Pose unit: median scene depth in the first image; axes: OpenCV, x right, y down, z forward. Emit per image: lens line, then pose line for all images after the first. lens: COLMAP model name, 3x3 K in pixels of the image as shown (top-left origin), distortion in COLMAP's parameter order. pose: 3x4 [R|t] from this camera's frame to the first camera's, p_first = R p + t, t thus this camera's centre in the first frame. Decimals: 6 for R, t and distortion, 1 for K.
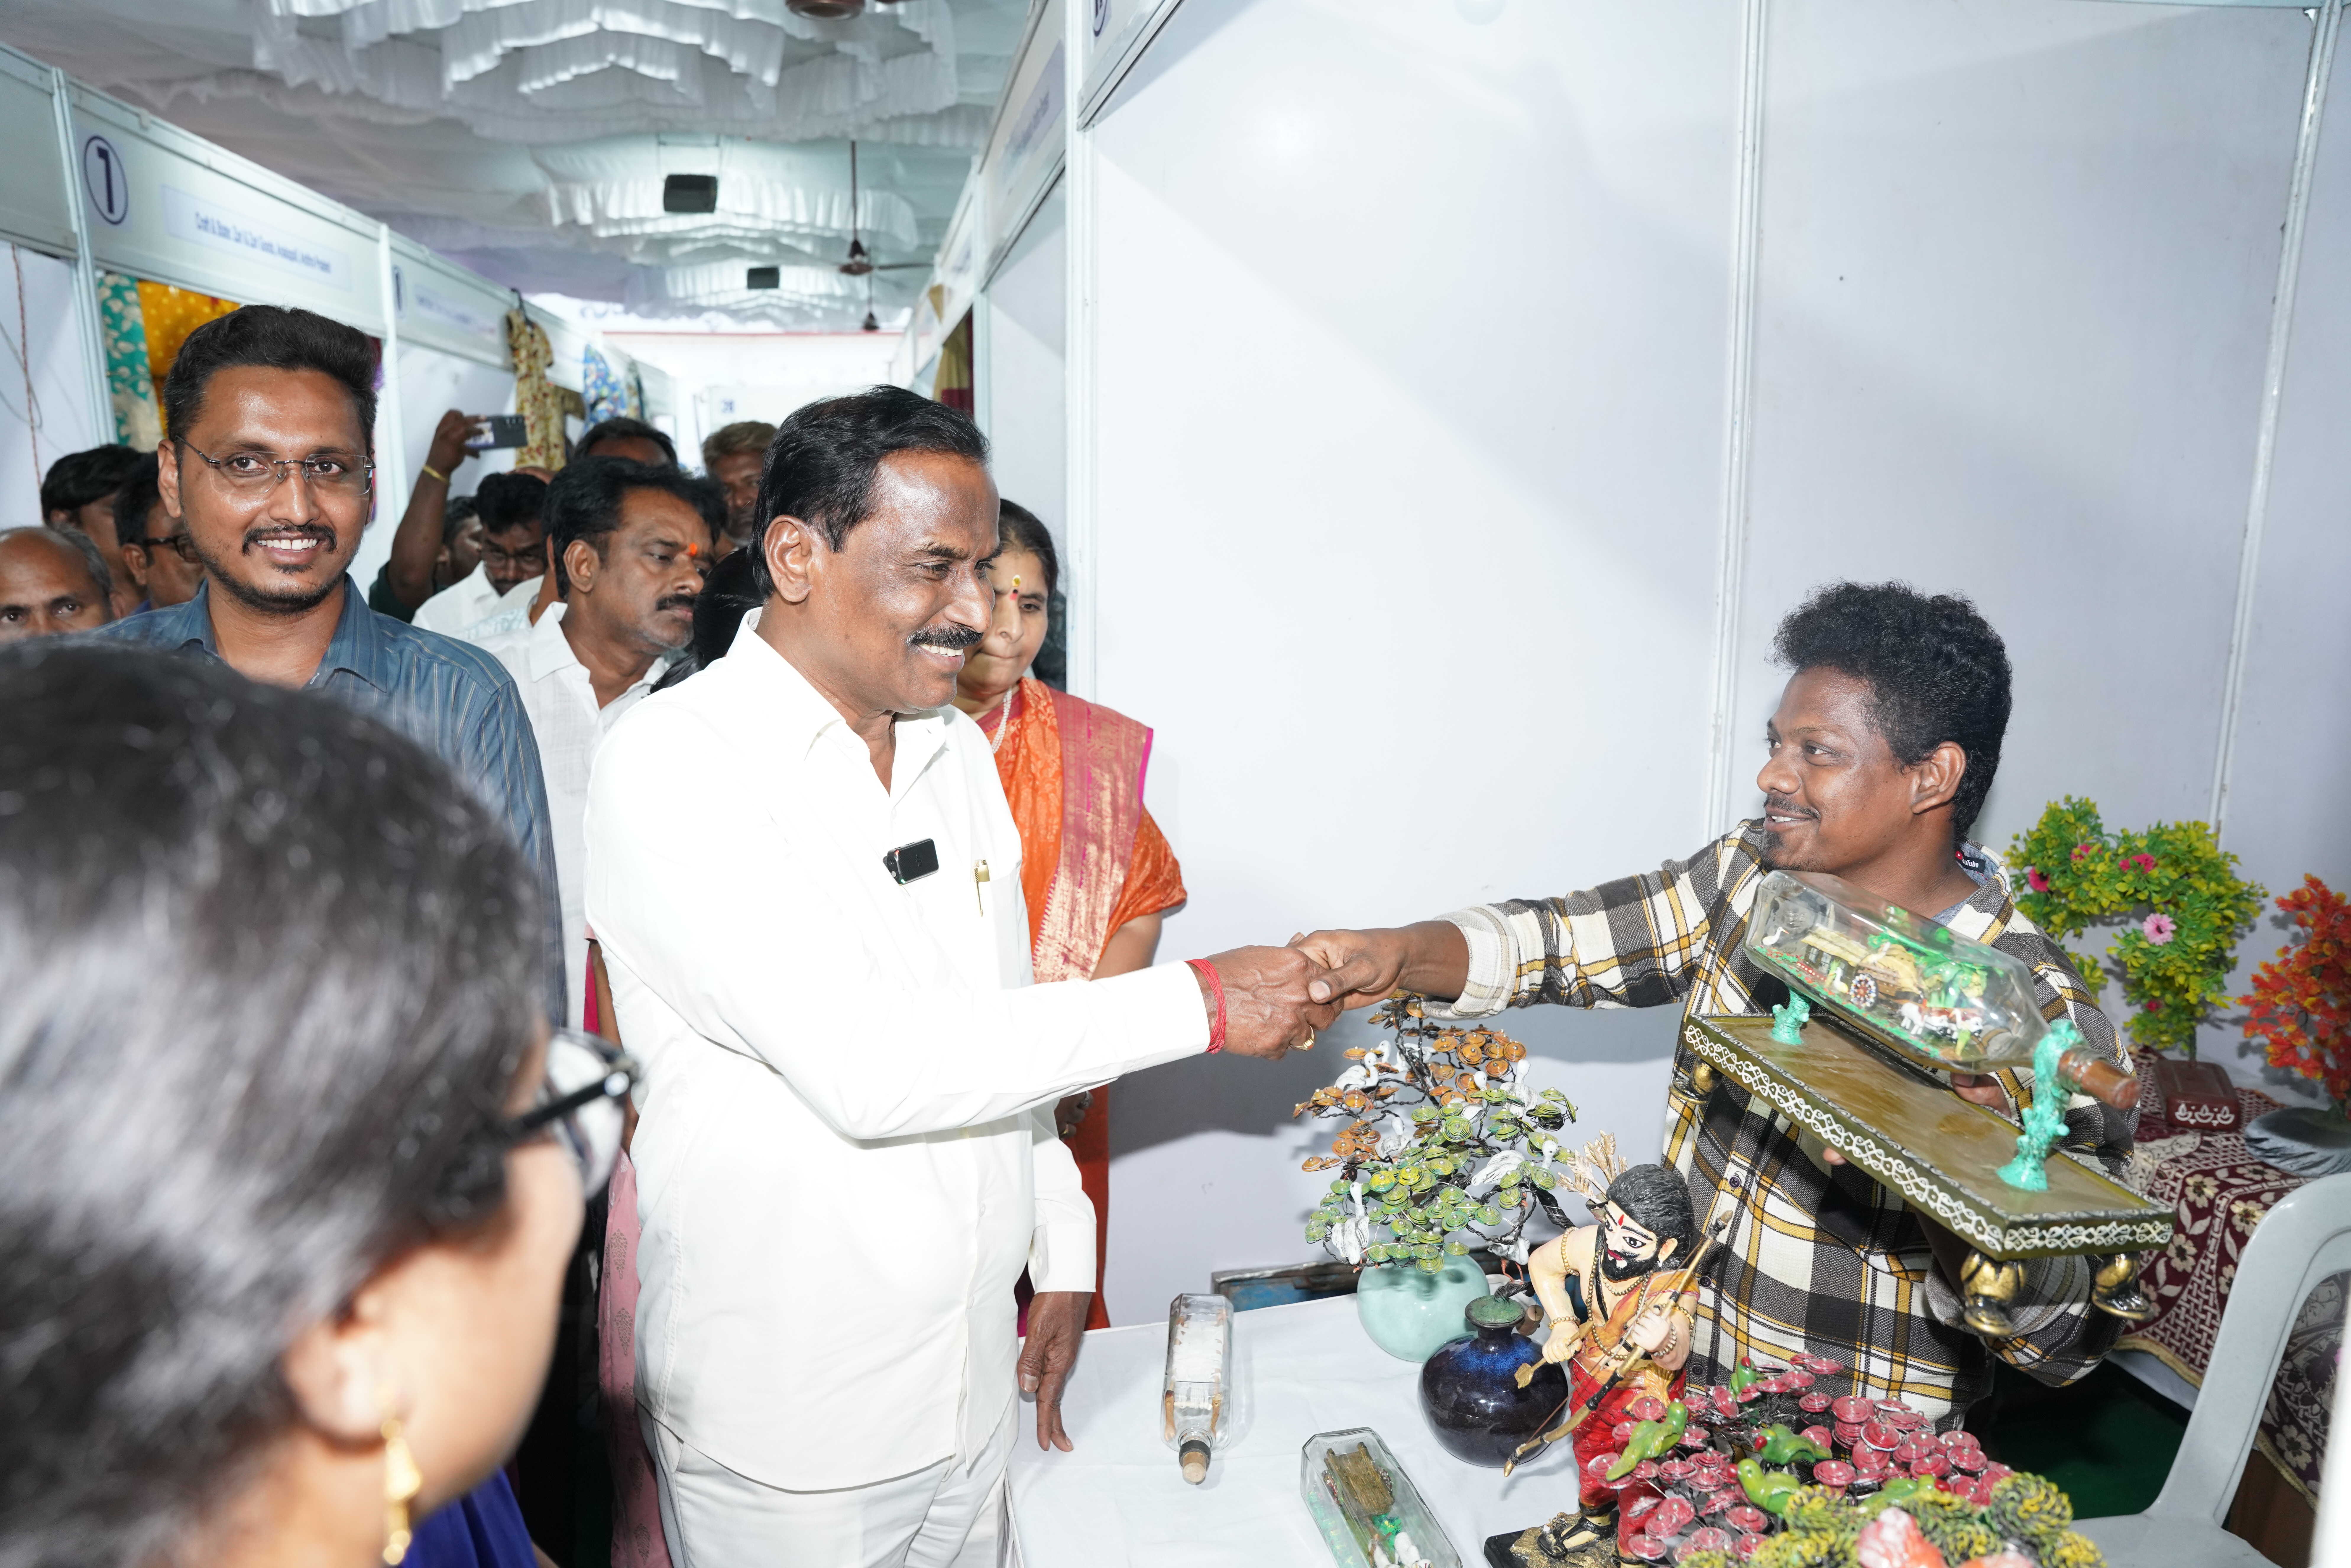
lens RADIAL K [[1667.1, 0, 1175.5], [0, 1667.1, 784.0], [0, 0, 1]] dist [-0.204793, 0.145300]
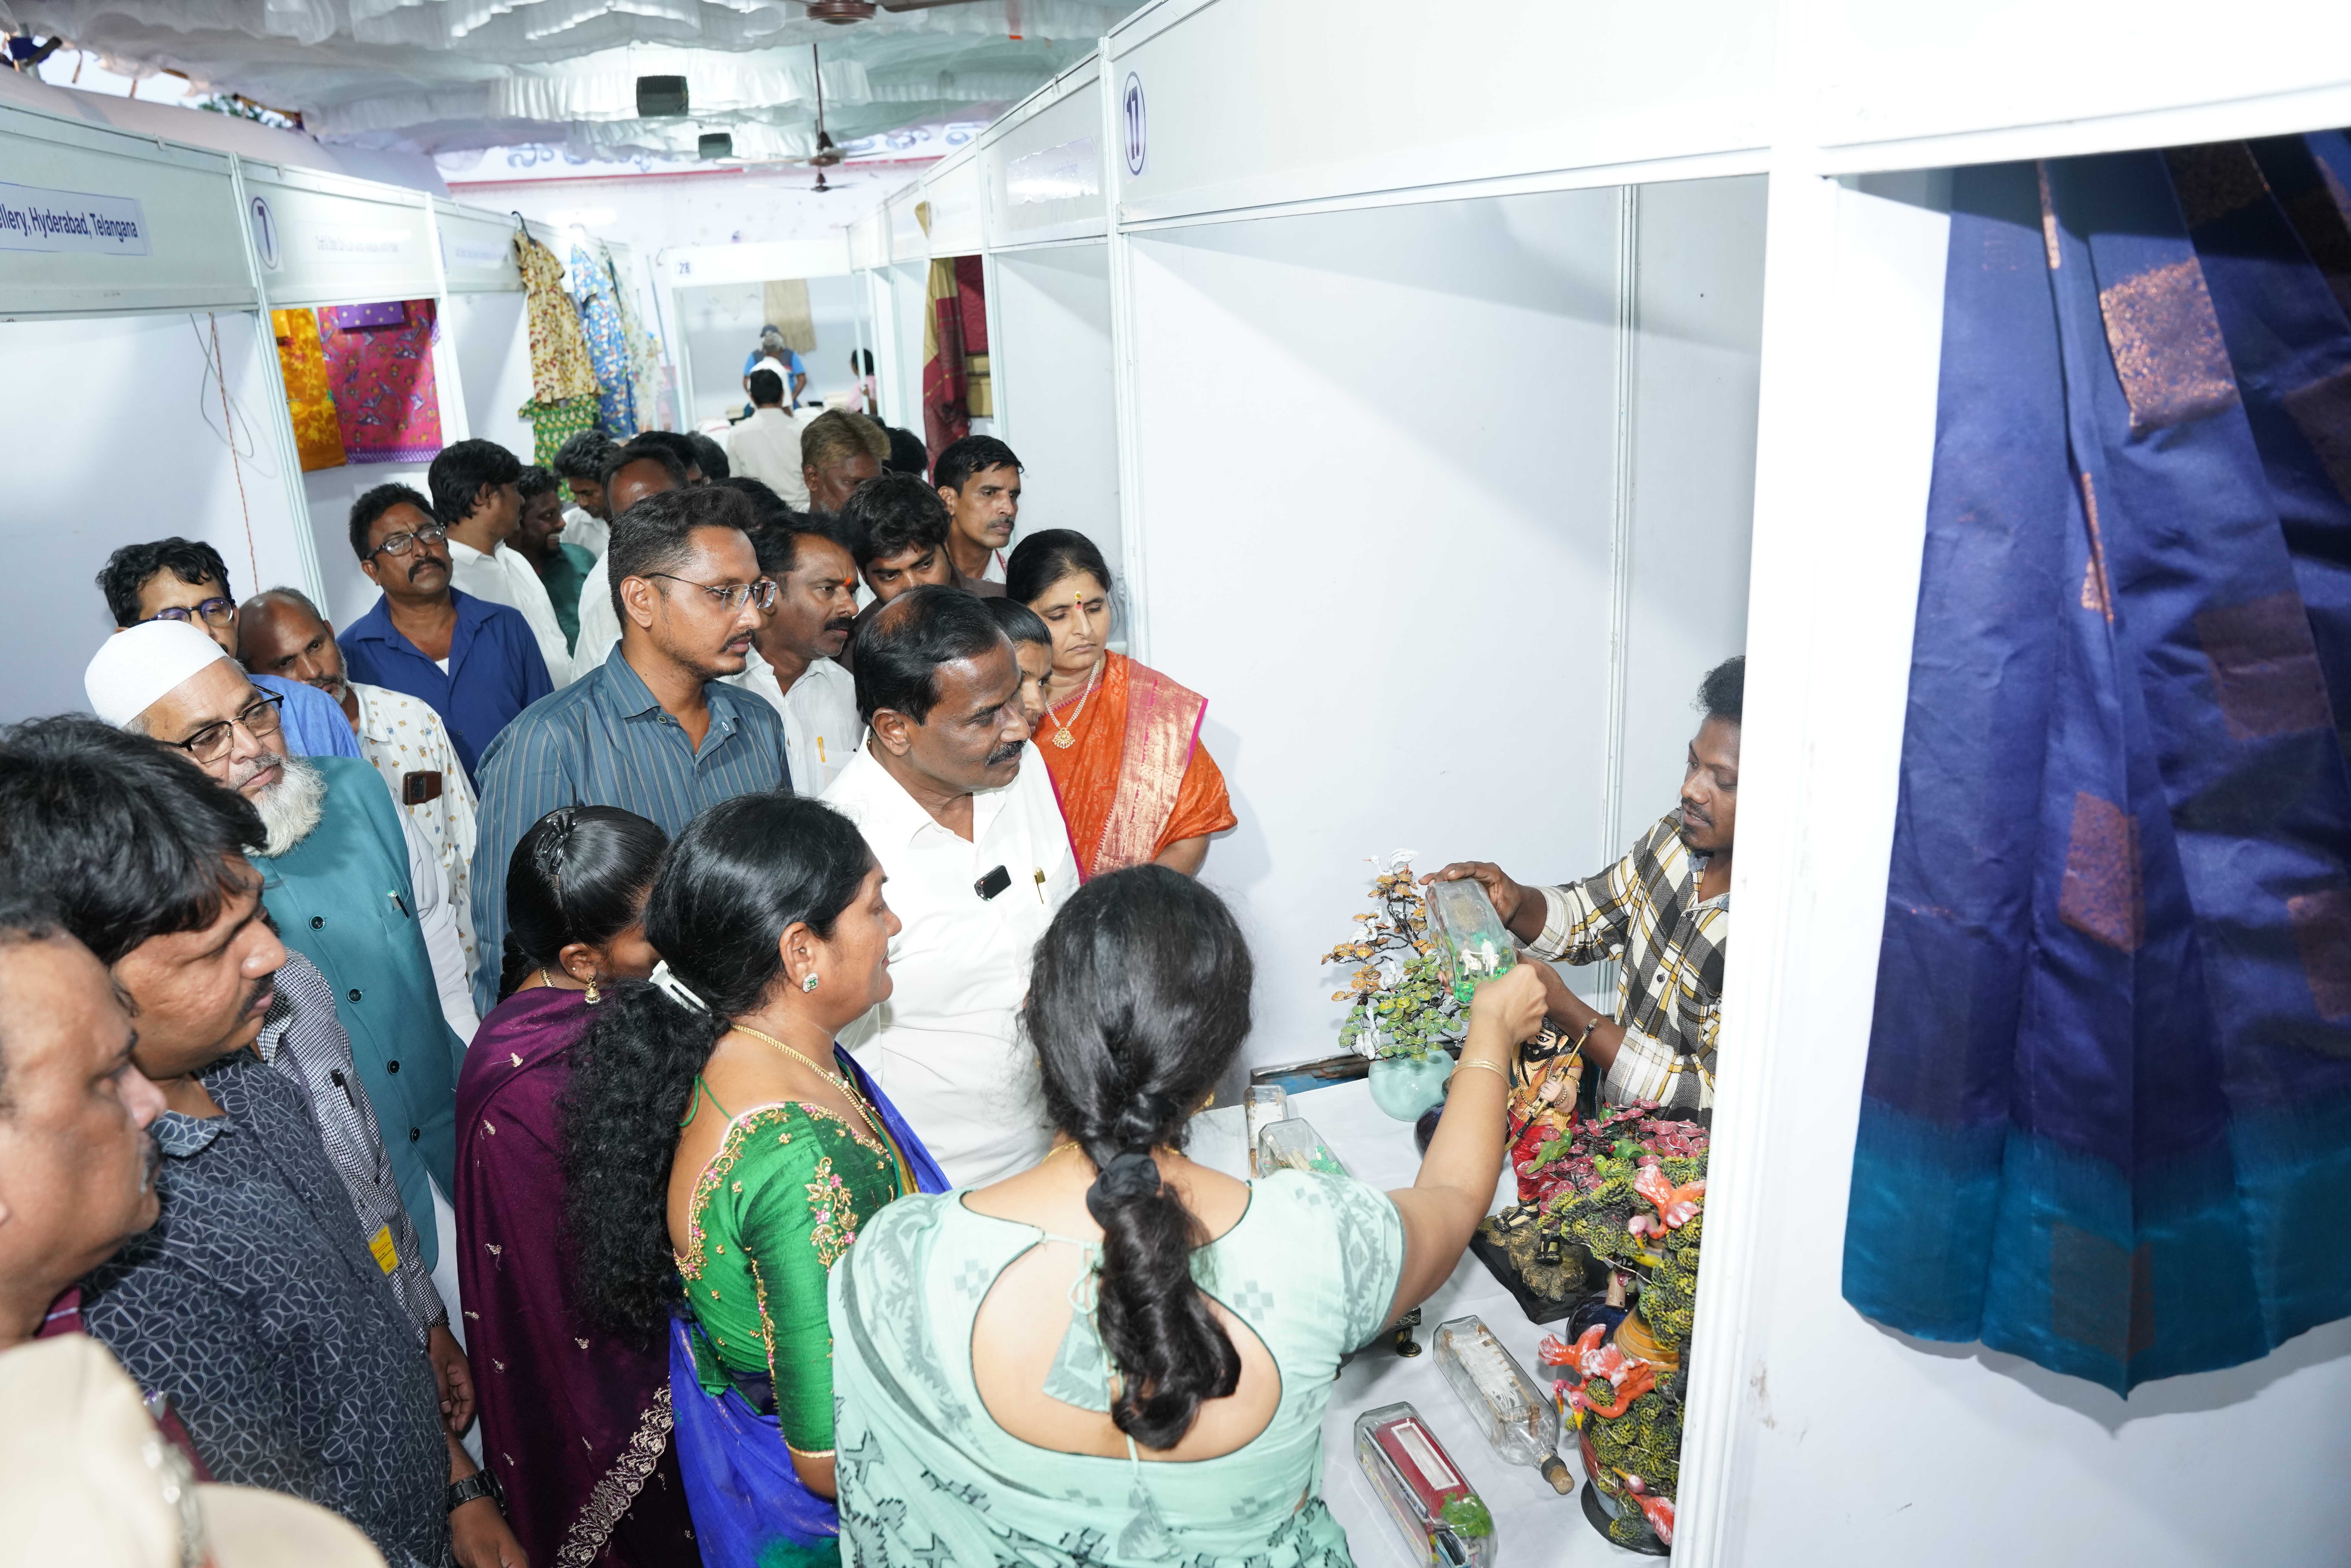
lens RADIAL K [[1667.1, 0, 1175.5], [0, 1667.1, 784.0], [0, 0, 1]] dist [-0.204793, 0.145300]
pose [[0.998137, -0.054862, 0.026696, -0.088785], [0.051202, 0.991151, 0.122467, -0.144517], [-0.033178, -0.120872, 0.992113, -0.451054]]
